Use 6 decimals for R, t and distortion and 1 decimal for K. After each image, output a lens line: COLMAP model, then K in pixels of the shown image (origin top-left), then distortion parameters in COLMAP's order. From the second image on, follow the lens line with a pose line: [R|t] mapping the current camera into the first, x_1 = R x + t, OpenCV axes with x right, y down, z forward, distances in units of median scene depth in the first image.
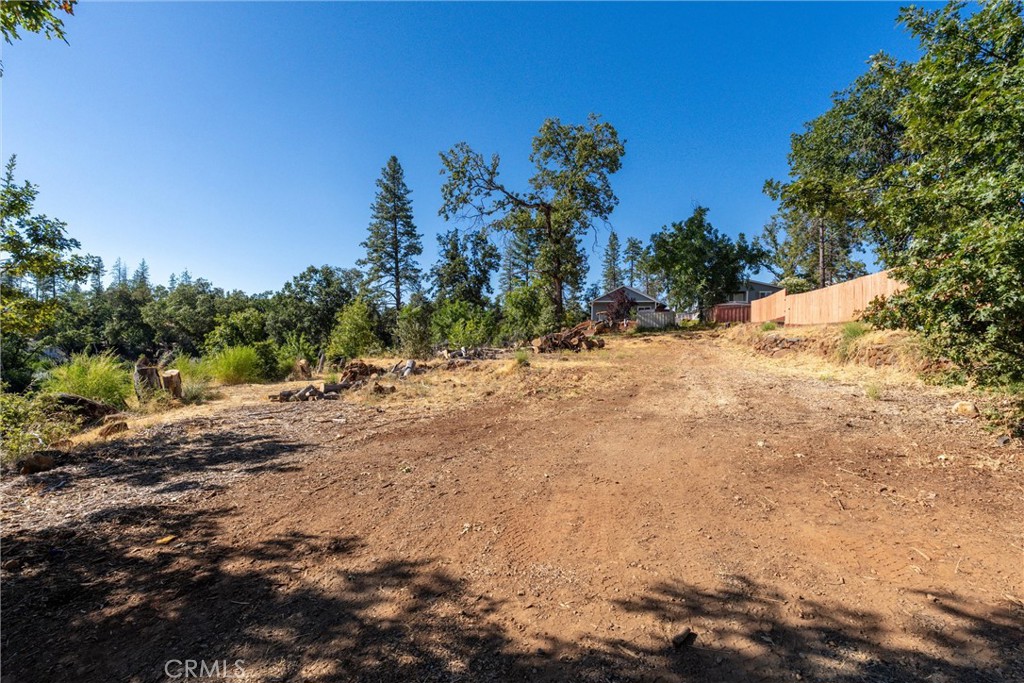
lens RADIAL K [[454.2, 0, 512.0], [0, 454.2, 341.5], [0, 0, 1]] dist [-0.001609, 0.000011]
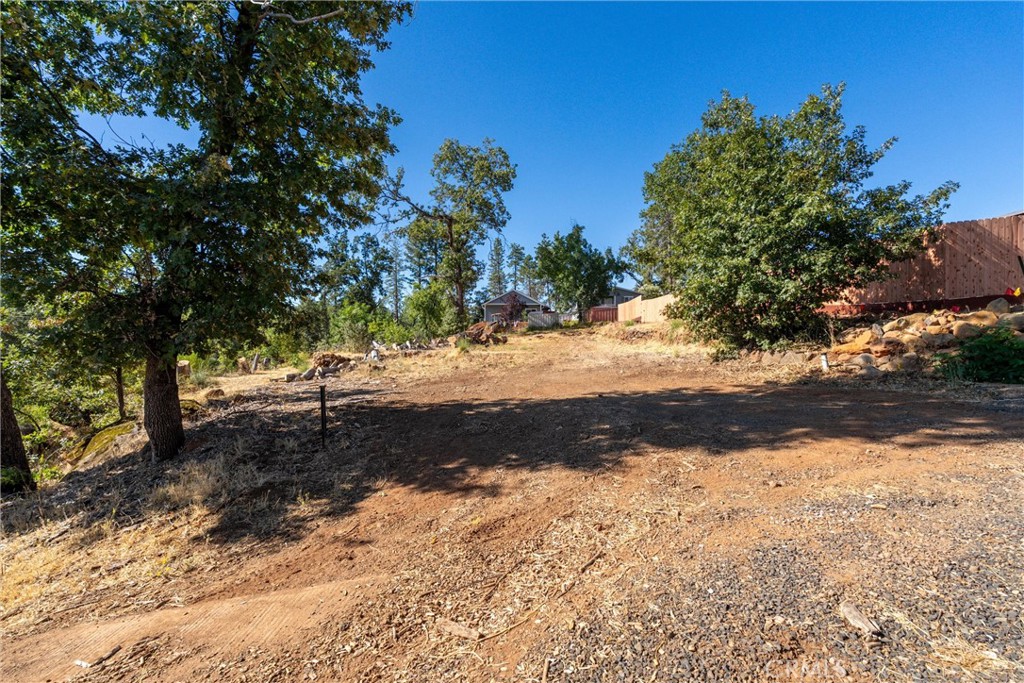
lens RADIAL K [[456.8, 0, 515.0], [0, 456.8, 342.7], [0, 0, 1]] dist [-0.000128, 0.000326]
pose [[0.966029, -0.017933, 0.257811, -0.053589], [0.018599, 0.999827, -0.000145, 0.008164], [-0.257764, 0.004935, 0.966195, -0.104068]]
